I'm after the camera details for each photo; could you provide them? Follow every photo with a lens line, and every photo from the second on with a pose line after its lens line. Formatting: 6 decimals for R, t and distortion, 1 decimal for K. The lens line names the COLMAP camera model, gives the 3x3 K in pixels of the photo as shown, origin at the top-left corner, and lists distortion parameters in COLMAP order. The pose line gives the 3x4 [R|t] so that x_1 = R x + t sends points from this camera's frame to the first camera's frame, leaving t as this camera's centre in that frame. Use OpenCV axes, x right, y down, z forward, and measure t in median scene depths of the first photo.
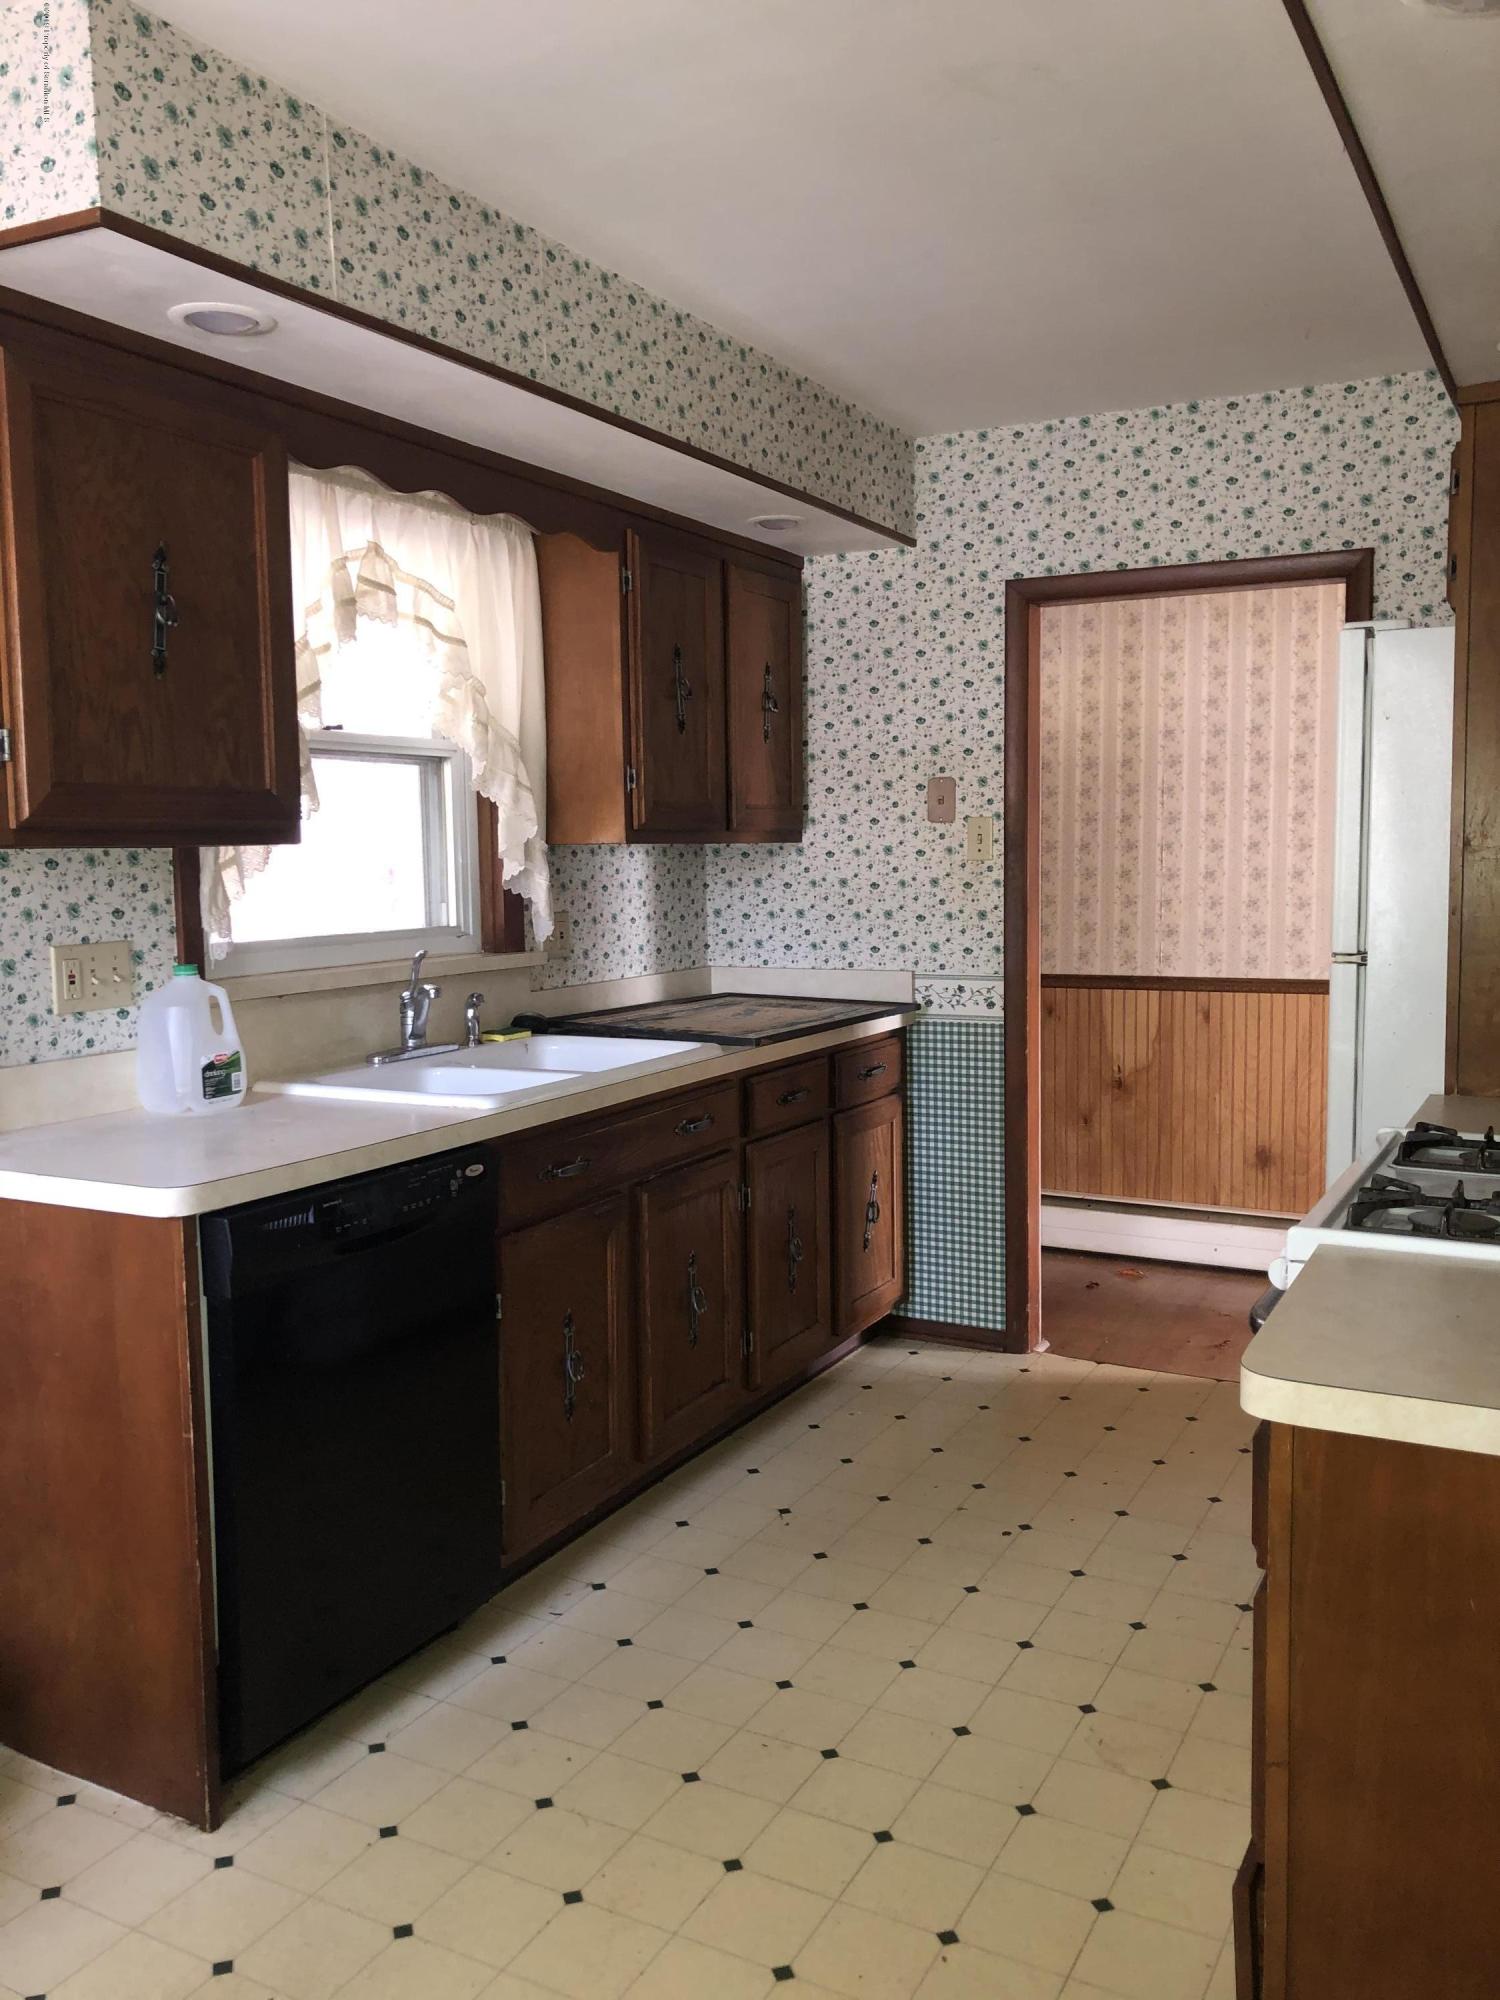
lens RADIAL K [[1673.7, 0, 746.2], [0, 1673.7, 1006.0], [0, 0, 1]] dist [-0.002264, 0.002367]
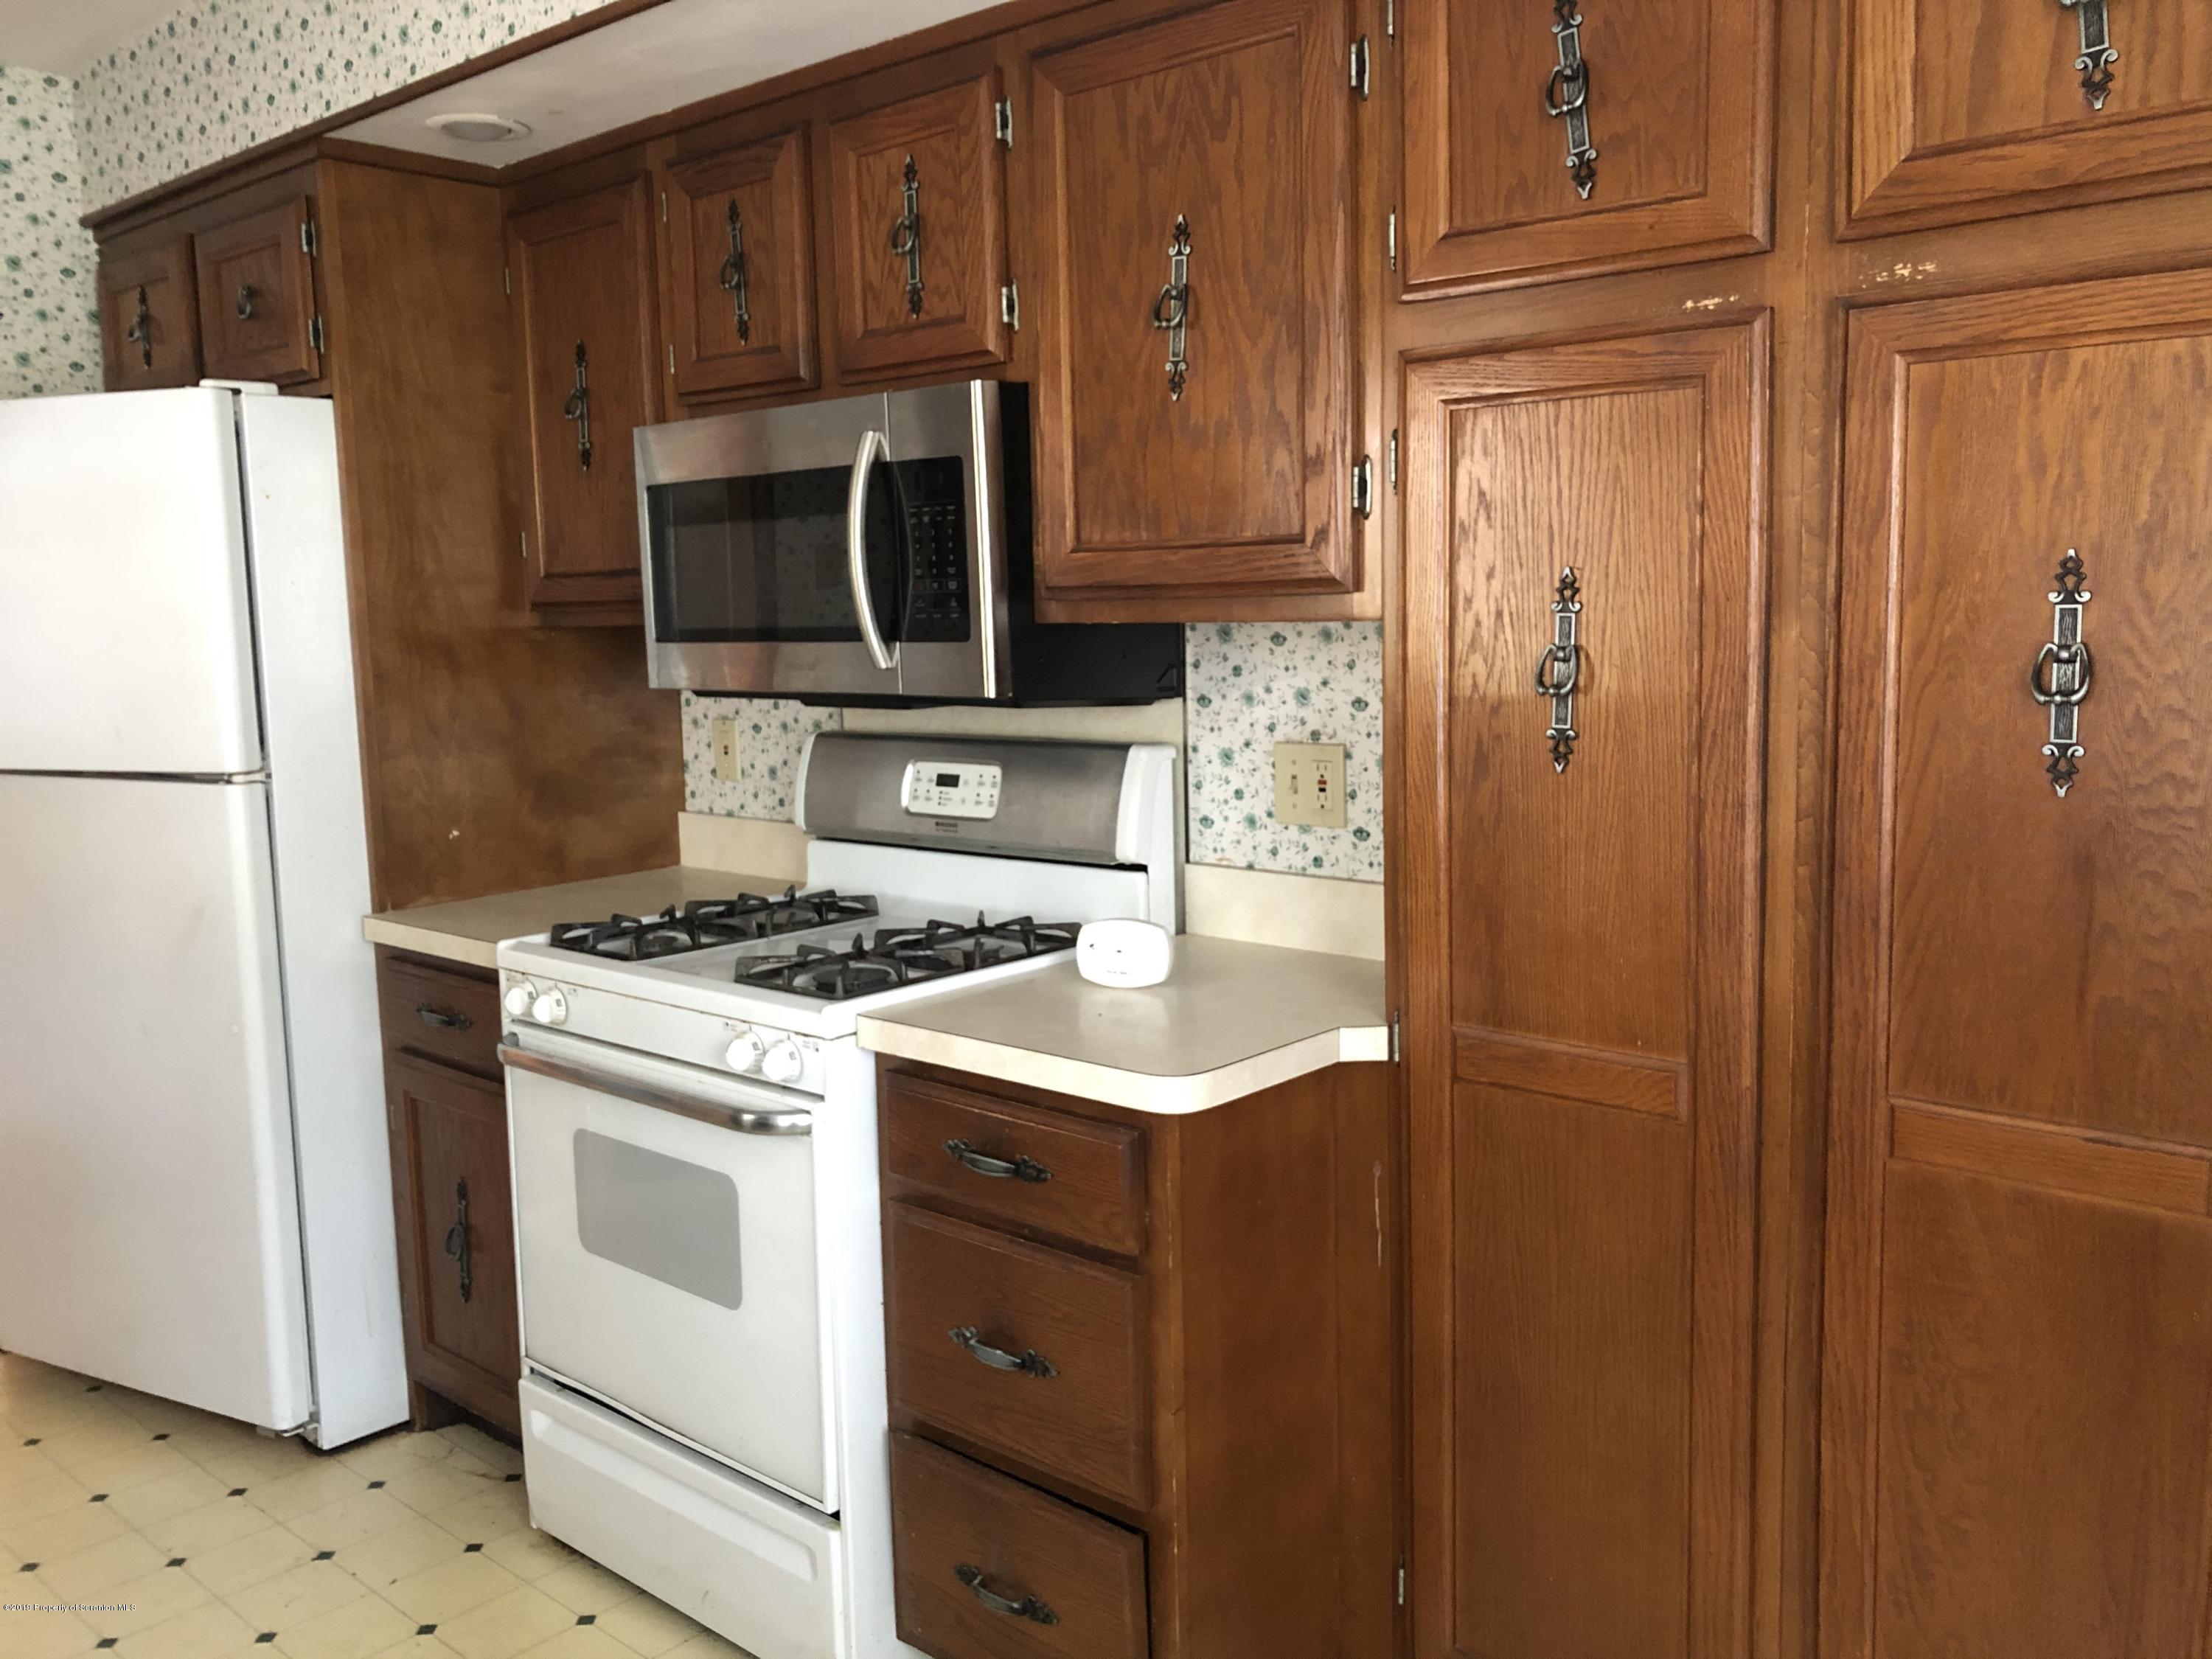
lens RADIAL K [[1851.1, 0, 1100.9], [0, 1851.1, 829.0], [0, 0, 1]] dist [-0.002264, 0.002367]
pose [[-0.247976, 0.108884, -0.962628, 0.506793], [-0.081610, 0.987784, 0.132753, -0.106924], [0.965323, 0.111480, -0.236061, 1.144044]]
